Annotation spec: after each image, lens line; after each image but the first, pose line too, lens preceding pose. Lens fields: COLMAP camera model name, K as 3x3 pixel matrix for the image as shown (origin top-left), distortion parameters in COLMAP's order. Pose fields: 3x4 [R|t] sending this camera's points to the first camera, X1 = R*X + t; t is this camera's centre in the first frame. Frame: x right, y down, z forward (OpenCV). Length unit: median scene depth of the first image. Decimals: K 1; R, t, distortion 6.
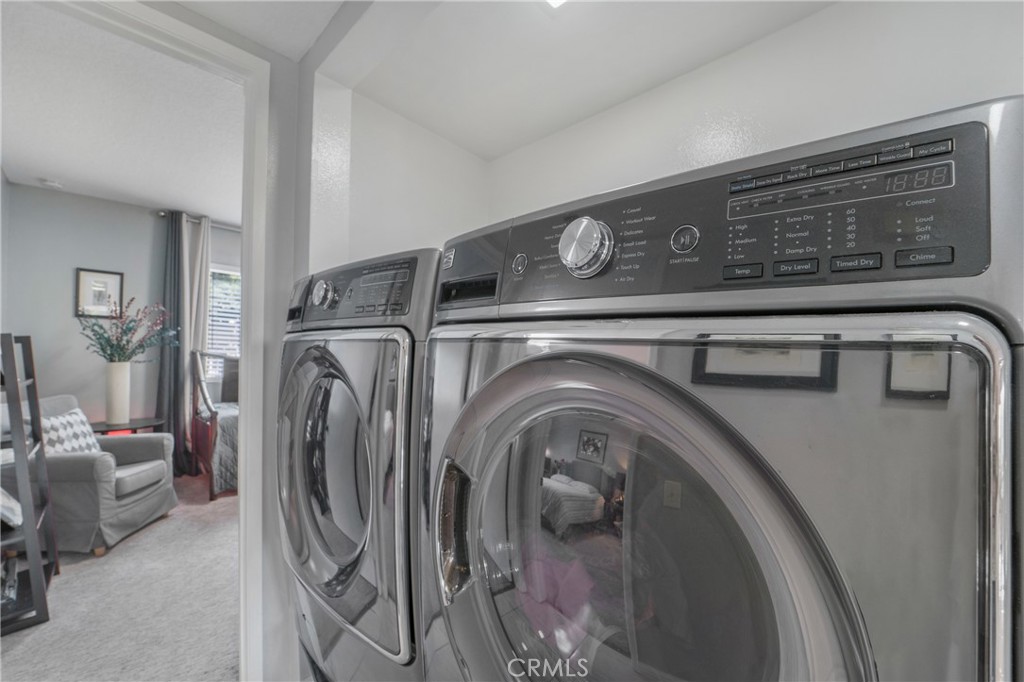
lens RADIAL K [[452.7, 0, 480.5], [0, 452.7, 342.0], [0, 0, 1]] dist [-0.001332, -0.000088]
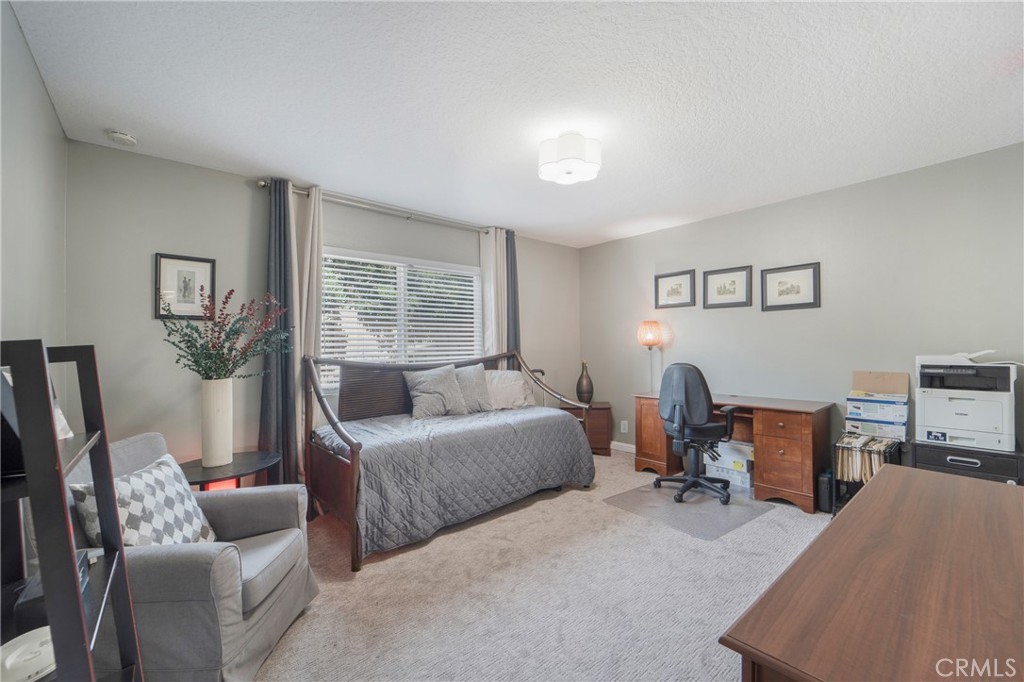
lens RADIAL K [[418.9, 0, 511.2], [0, 418.9, 323.8], [0, 0, 1]] dist [0.023226, -0.023690]
pose [[0.999080, -0.042254, -0.007310, -0.331762], [0.042026, 0.998696, -0.028989, -0.003034], [0.008526, 0.028655, 0.999553, 0.338547]]
